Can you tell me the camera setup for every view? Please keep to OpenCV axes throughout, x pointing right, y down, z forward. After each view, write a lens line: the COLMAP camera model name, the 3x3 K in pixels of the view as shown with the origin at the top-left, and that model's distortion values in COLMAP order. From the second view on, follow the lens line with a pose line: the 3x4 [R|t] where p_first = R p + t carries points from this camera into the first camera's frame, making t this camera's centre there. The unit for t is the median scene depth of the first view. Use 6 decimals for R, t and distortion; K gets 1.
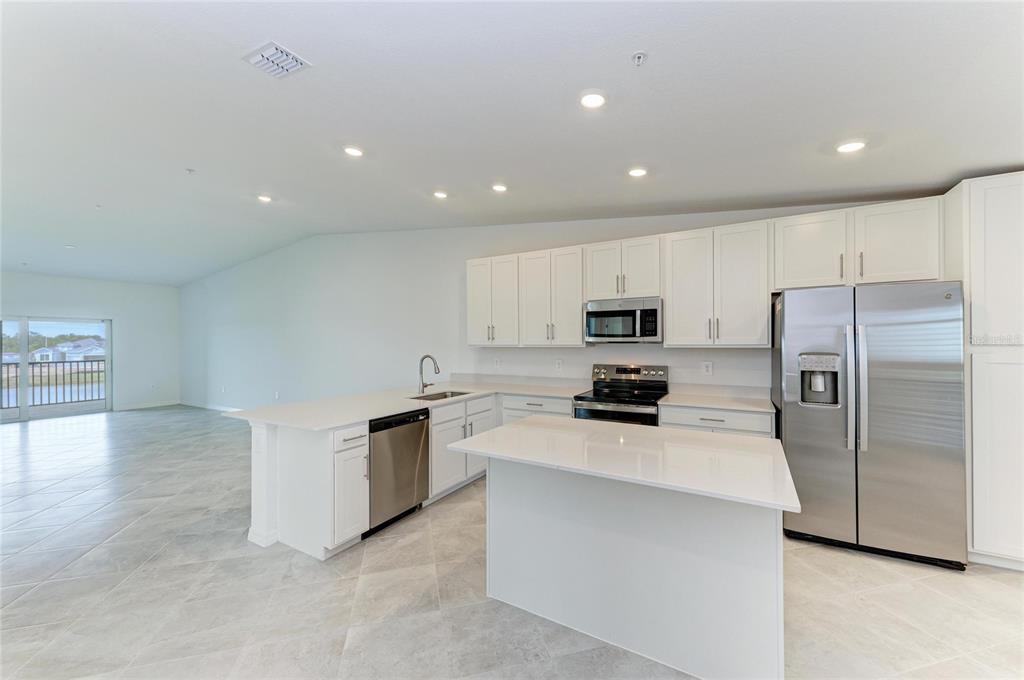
lens RADIAL K [[394.0, 0, 511.3], [0, 394.0, 341.3], [0, 0, 1]] dist [0.017375, -0.003999]
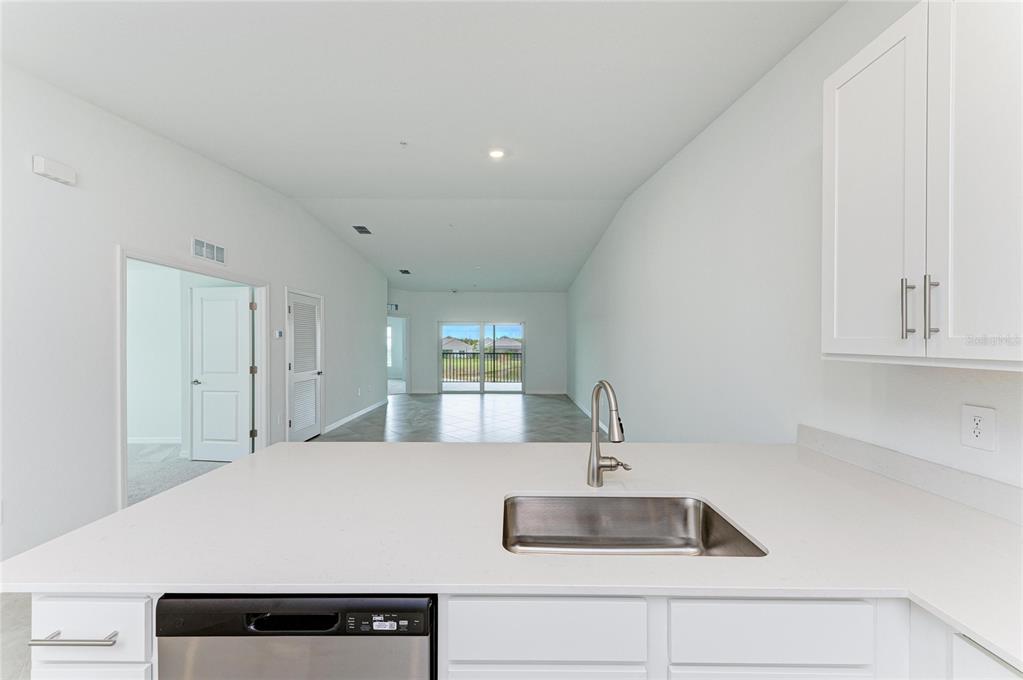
lens RADIAL K [[371.5, 0, 511.9], [0, 371.5, 339.8], [0, 0, 1]] dist [0.009881, -0.002031]
pose [[0.502345, 0.004430, -0.864656, 0.028572], [-0.005431, 0.999983, 0.001968, -0.001131], [0.864650, 0.003707, 0.502361, 0.802739]]
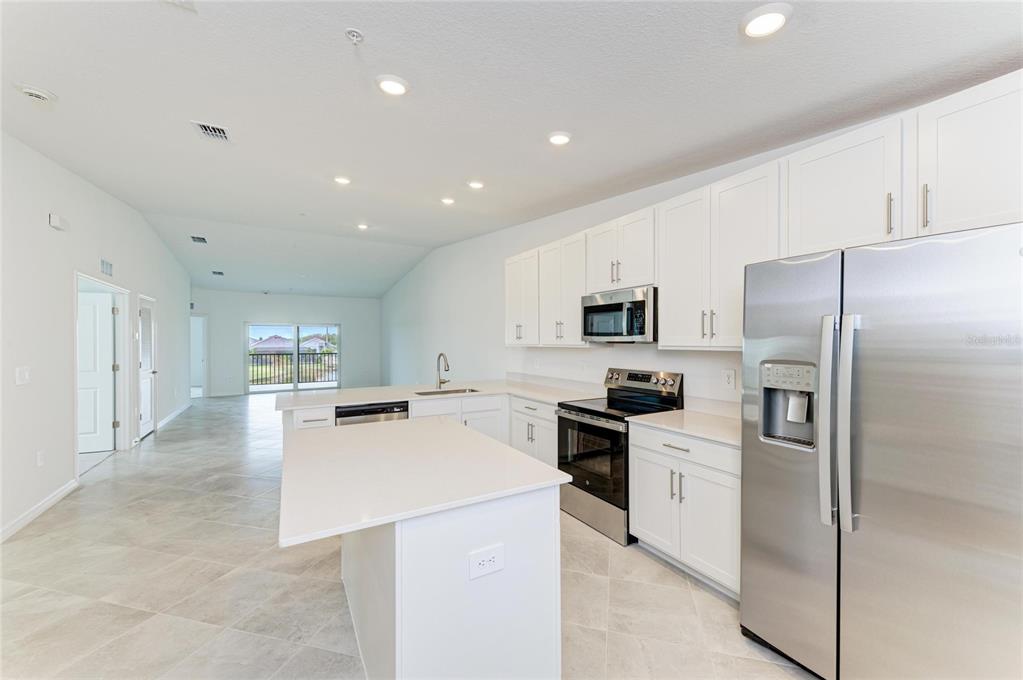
lens RADIAL K [[393.6, 0, 511.1], [0, 393.6, 345.6], [0, 0, 1]] dist [0.017375, -0.003999]
pose [[0.870487, 0.009064, -0.492108, 0.498475], [-0.002719, 0.999904, 0.013607, -0.001260], [0.492184, -0.010507, 0.870428, 0.170703]]
